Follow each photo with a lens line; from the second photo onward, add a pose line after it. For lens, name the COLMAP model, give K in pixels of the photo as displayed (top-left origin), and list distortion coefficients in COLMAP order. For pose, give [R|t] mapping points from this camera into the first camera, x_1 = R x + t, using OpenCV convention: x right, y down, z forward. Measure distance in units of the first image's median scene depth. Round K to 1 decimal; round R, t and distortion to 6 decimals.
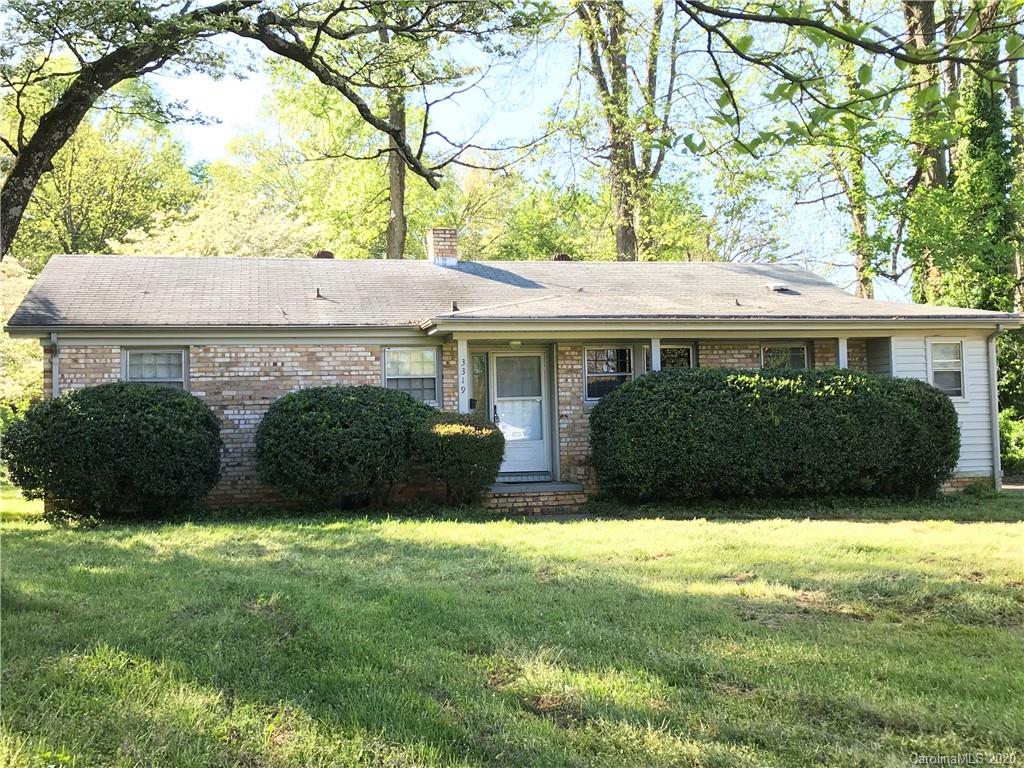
lens RADIAL K [[1130.3, 0, 511.0], [0, 1130.3, 383.1], [0, 0, 1]] dist [-0.000386, 0.000000]
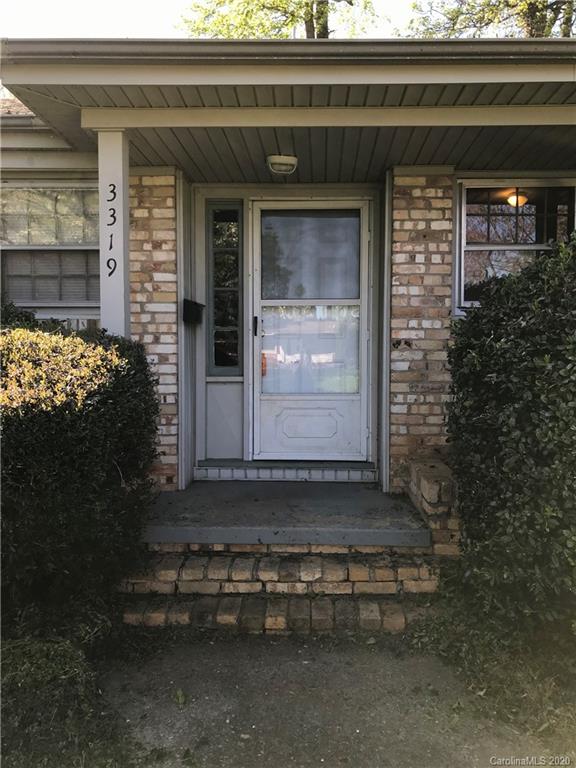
lens RADIAL K [[629.5, 0, 291.2], [0, 629.5, 388.8], [0, 0, 1]] dist [0.031180, 0.011498]
pose [[0.969793, 0.038970, -0.240796, 0.063934], [-0.013677, 0.994290, 0.105829, 0.021696], [0.243546, -0.099339, 0.964789, 0.756862]]
